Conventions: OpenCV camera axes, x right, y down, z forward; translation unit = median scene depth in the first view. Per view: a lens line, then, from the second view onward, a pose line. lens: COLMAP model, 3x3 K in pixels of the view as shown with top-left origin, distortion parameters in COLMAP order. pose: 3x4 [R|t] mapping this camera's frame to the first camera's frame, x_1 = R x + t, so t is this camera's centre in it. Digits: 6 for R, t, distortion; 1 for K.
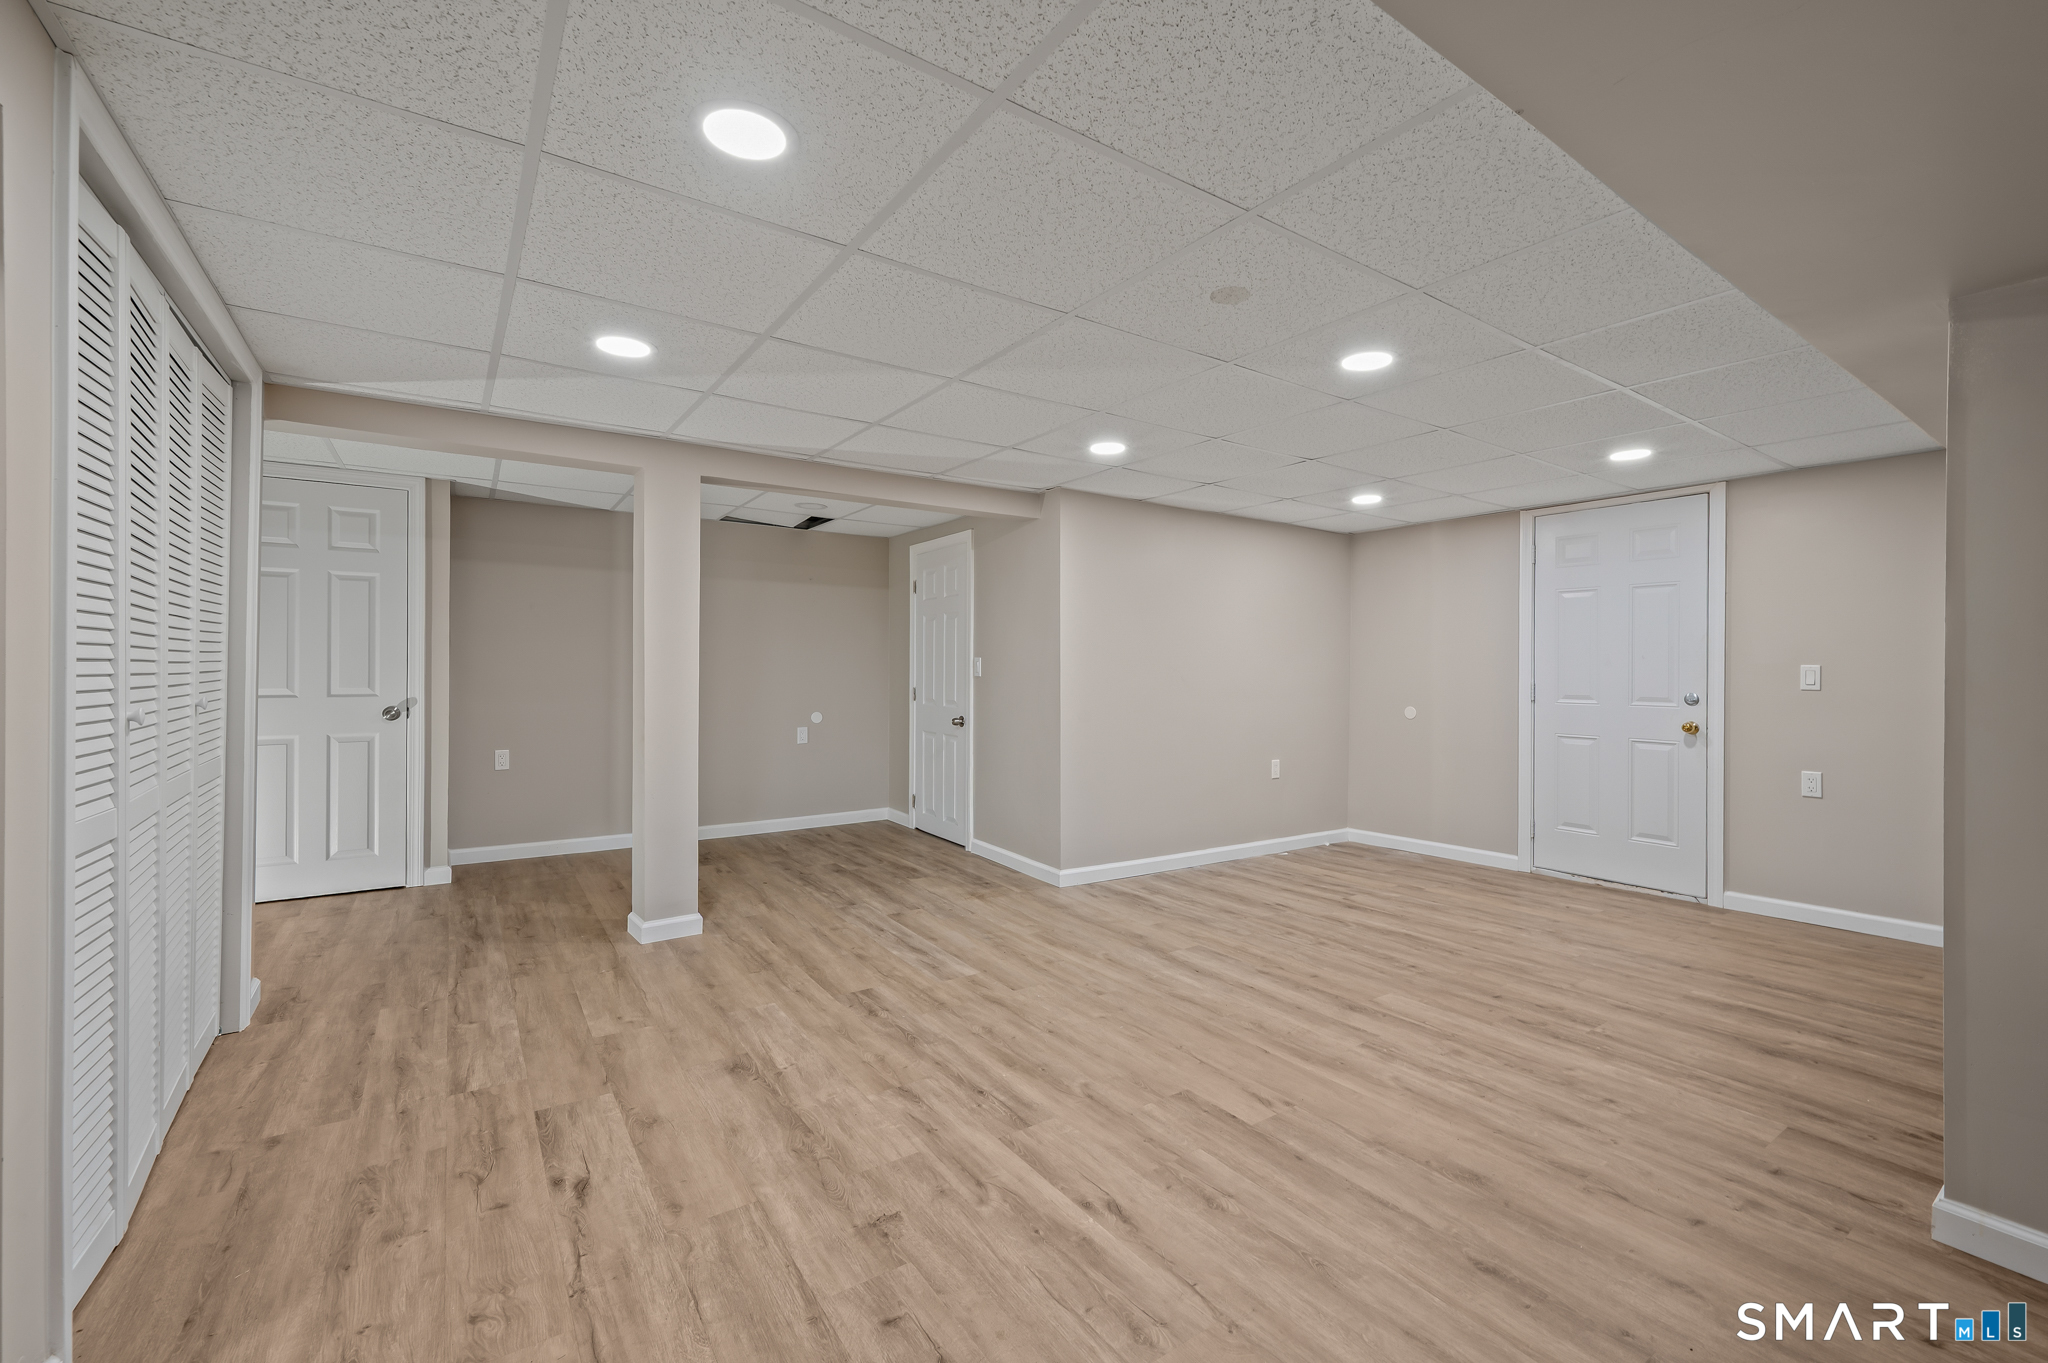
lens RADIAL K [[850.2, 0, 1023.4], [0, 850.2, 671.4], [0, 0, 1]] dist [0.001257, -0.000178]
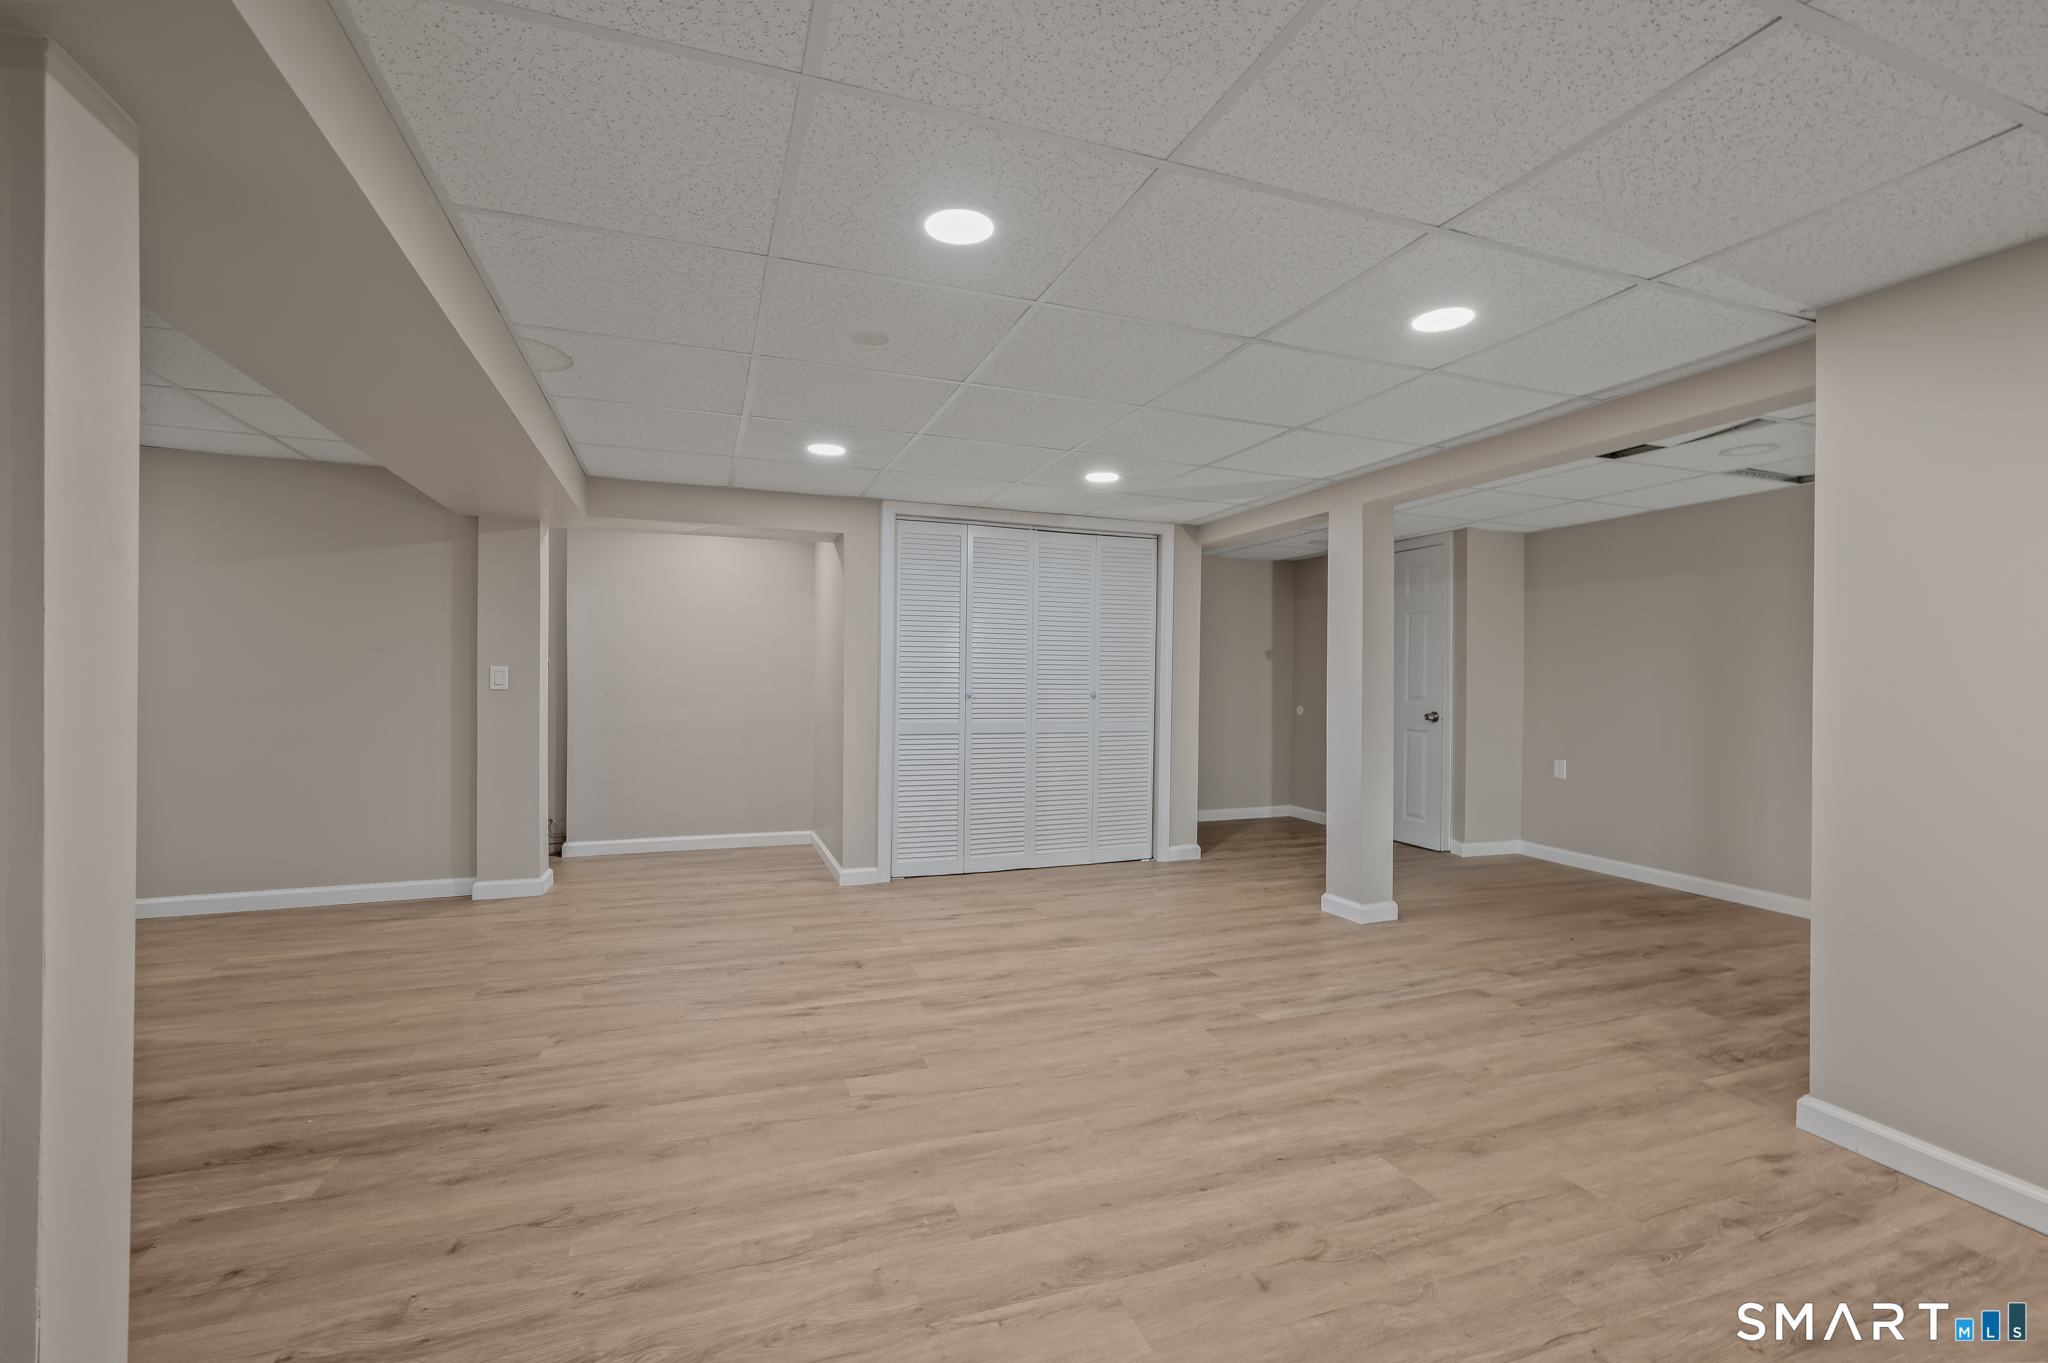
lens RADIAL K [[850.2, 0, 1023.4], [0, 850.2, 671.4], [0, 0, 1]] dist [0.001257, -0.000178]
pose [[-0.233301, -0.014935, -0.972290, 1.048747], [-0.015072, 0.999817, -0.011742, 0.031355], [0.972288, 0.011915, -0.233483, 1.222266]]
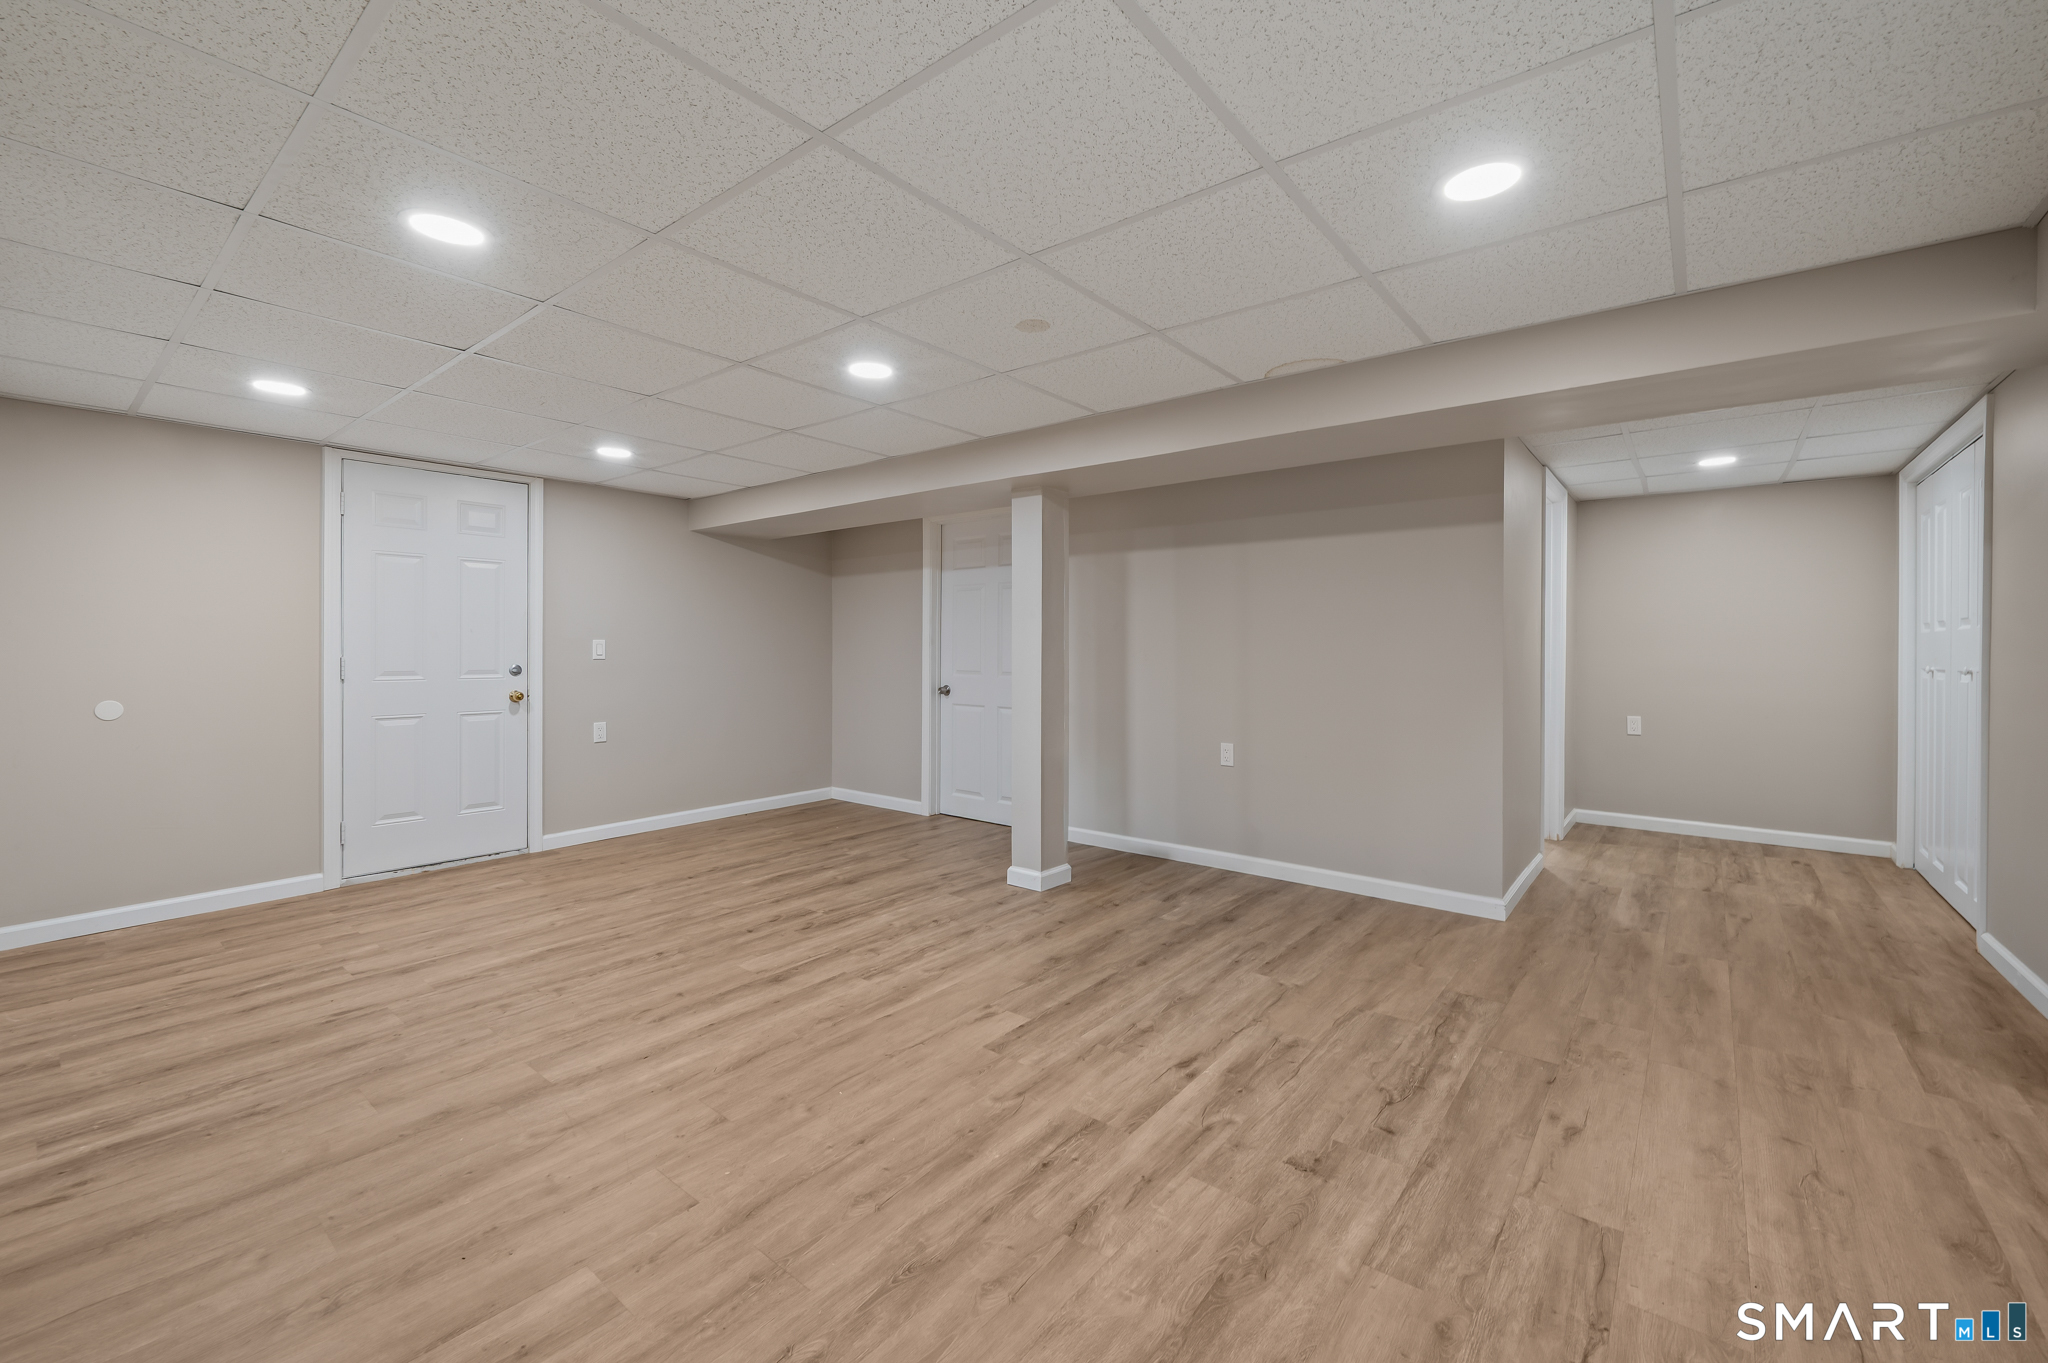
lens RADIAL K [[850.2, 0, 1023.4], [0, 850.2, 671.4], [0, 0, 1]] dist [0.001257, -0.000178]
pose [[-0.295522, -0.031448, 0.954818, -0.739062], [-0.002141, 0.999477, 0.032256, -0.004816], [-0.955334, 0.007488, -0.295435, 1.149274]]
